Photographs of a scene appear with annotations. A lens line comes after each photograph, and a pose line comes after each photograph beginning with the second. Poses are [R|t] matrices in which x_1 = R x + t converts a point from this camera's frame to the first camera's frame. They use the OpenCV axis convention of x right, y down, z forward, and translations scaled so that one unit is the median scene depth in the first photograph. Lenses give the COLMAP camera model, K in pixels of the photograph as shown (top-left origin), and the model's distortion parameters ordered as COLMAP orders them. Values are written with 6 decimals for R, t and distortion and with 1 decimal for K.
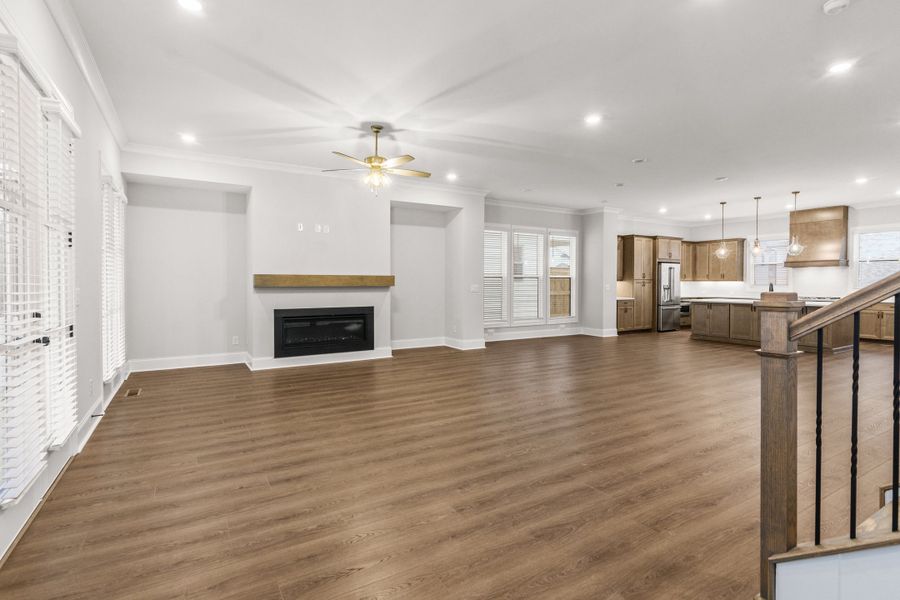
lens RADIAL K [[439.4, 0, 450.5], [0, 439.4, 287.9], [0, 0, 1]] dist [-0.003312, 0.001741]
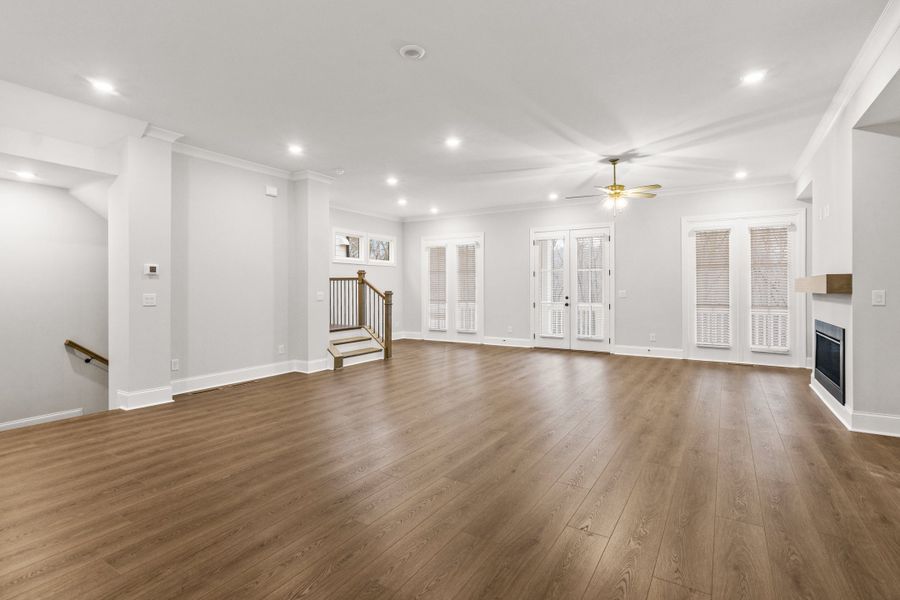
lens RADIAL K [[439.4, 0, 443.6], [0, 439.4, 290.7], [0, 0, 1]] dist [-0.003312, 0.001741]
pose [[-0.896049, 0.001387, -0.443954, 0.540350], [-0.004824, 0.999906, 0.012861, -0.012265], [0.443930, 0.013666, -0.895957, 1.279708]]
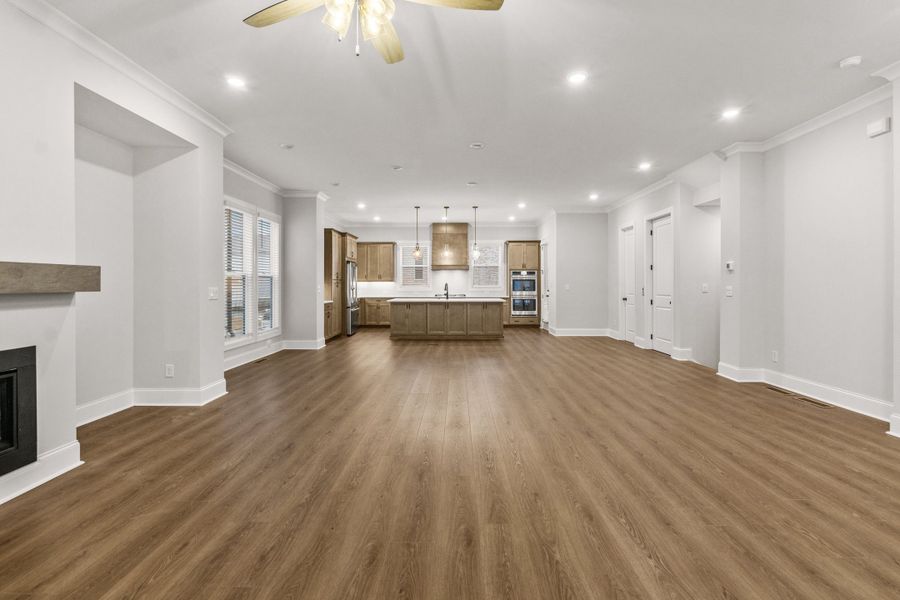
lens RADIAL K [[439.4, 0, 449.6], [0, 439.4, 287.4], [0, 0, 1]] dist [-0.003312, 0.001741]
pose [[0.528867, -0.009129, 0.848656, -0.306173], [0.012173, 0.999921, 0.003170, -0.005229], [-0.848617, 0.008655, 0.528936, 0.499908]]
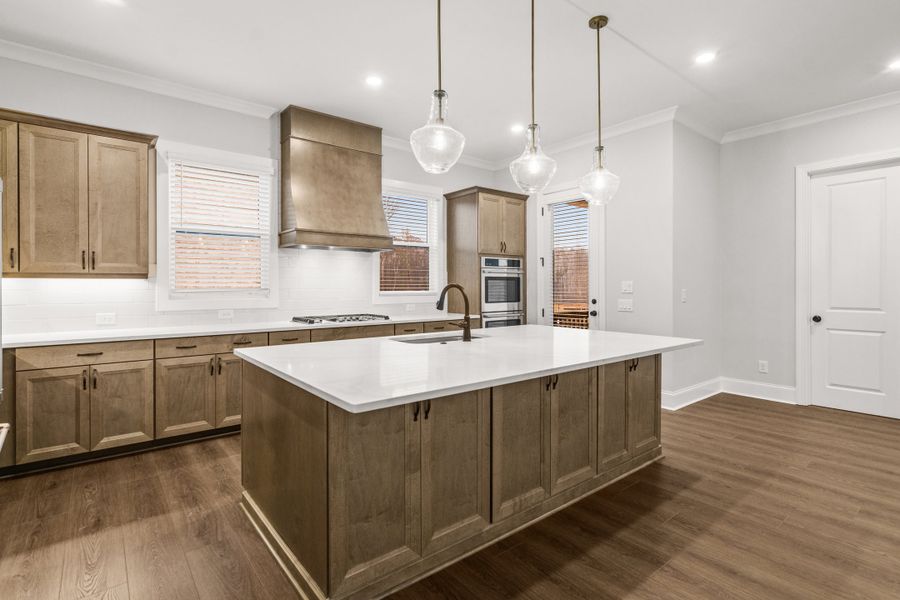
lens RADIAL K [[439.4, 0, 445.2], [0, 439.4, 291.5], [0, 0, 1]] dist [-0.003312, 0.001741]
pose [[-0.128617, -0.013310, 0.991605, 0.533647], [0.010498, 0.999836, 0.014783, -0.013963], [-0.991639, 0.012311, -0.128456, 1.352625]]
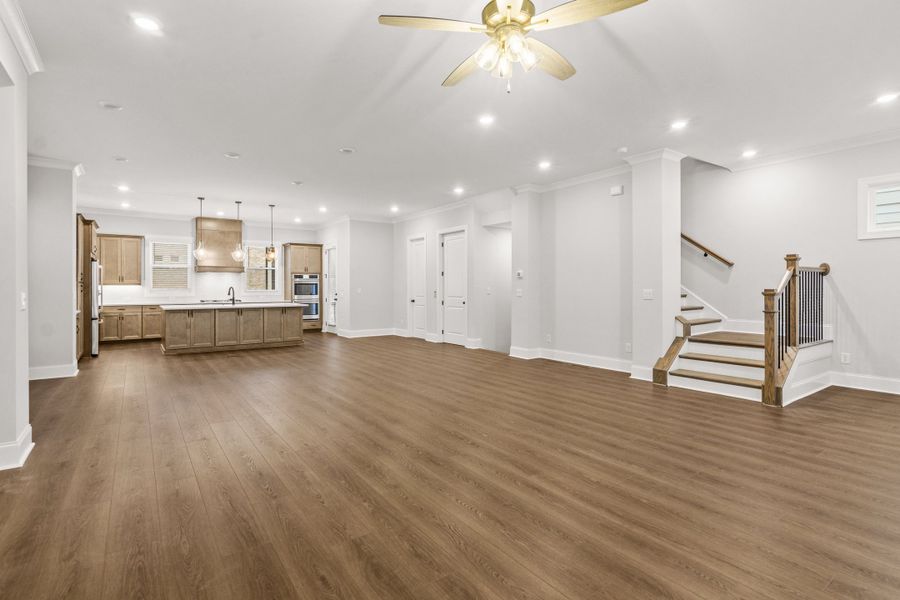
lens RADIAL K [[439.4, 0, 447.3], [0, 439.4, 289.9], [0, 0, 1]] dist [-0.003312, 0.001741]
pose [[-0.077280, -0.006506, 0.996988, -0.416253], [0.013241, 0.999884, 0.007552, -0.007205], [-0.996921, 0.013785, -0.077185, 0.748742]]
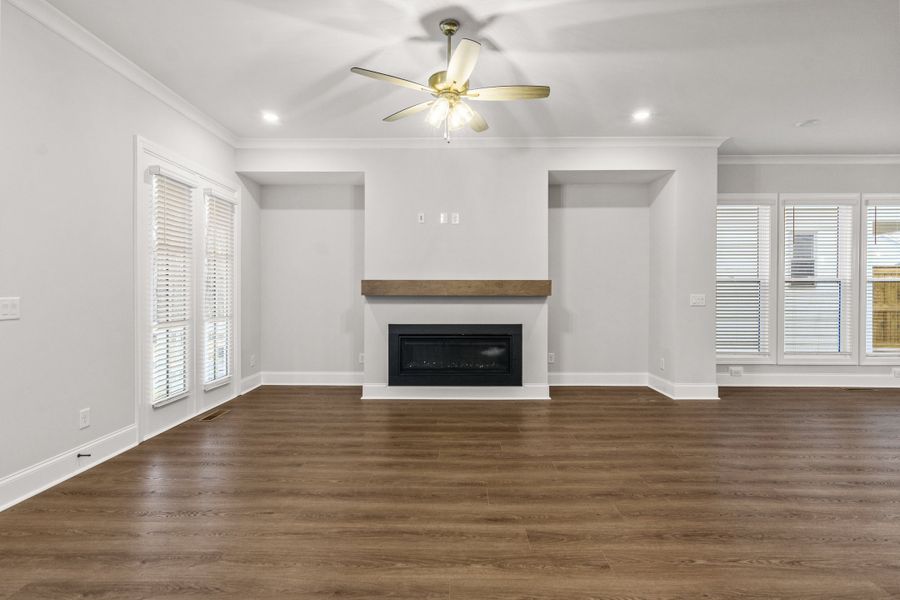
lens RADIAL K [[439.4, 0, 447.9], [0, 439.4, 290.8], [0, 0, 1]] dist [-0.003312, 0.001741]
pose [[0.849071, 0.001359, -0.528277, 0.095169], [-0.007019, 0.999937, -0.008709, -0.004074], [0.528232, 0.011103, 0.849028, 0.343523]]
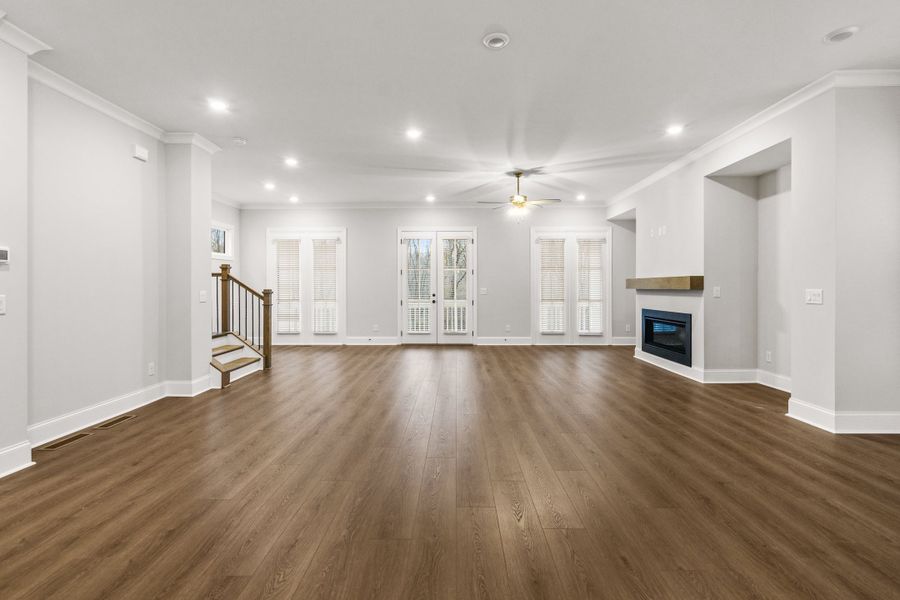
lens RADIAL K [[439.4, 0, 442.8], [0, 439.4, 286.8], [0, 0, 1]] dist [-0.003312, 0.001741]
pose [[-0.538407, -0.000527, -0.842685, 0.764833], [-0.007558, 0.999963, 0.004203, -0.008721], [0.842651, 0.008632, -0.538391, 1.051628]]
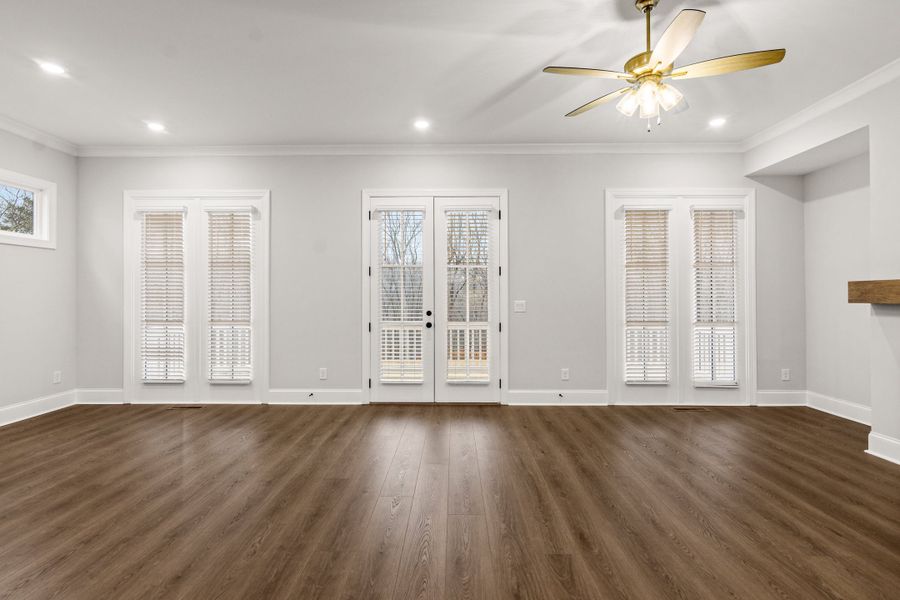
lens RADIAL K [[439.4, 0, 446.8], [0, 439.4, 292.1], [0, 0, 1]] dist [-0.003312, 0.001741]
pose [[-0.529001, -0.007660, -0.848587, 0.272371], [-0.006988, 0.999965, -0.004670, -0.009272], [0.848593, 0.003460, -0.529035, 0.730377]]
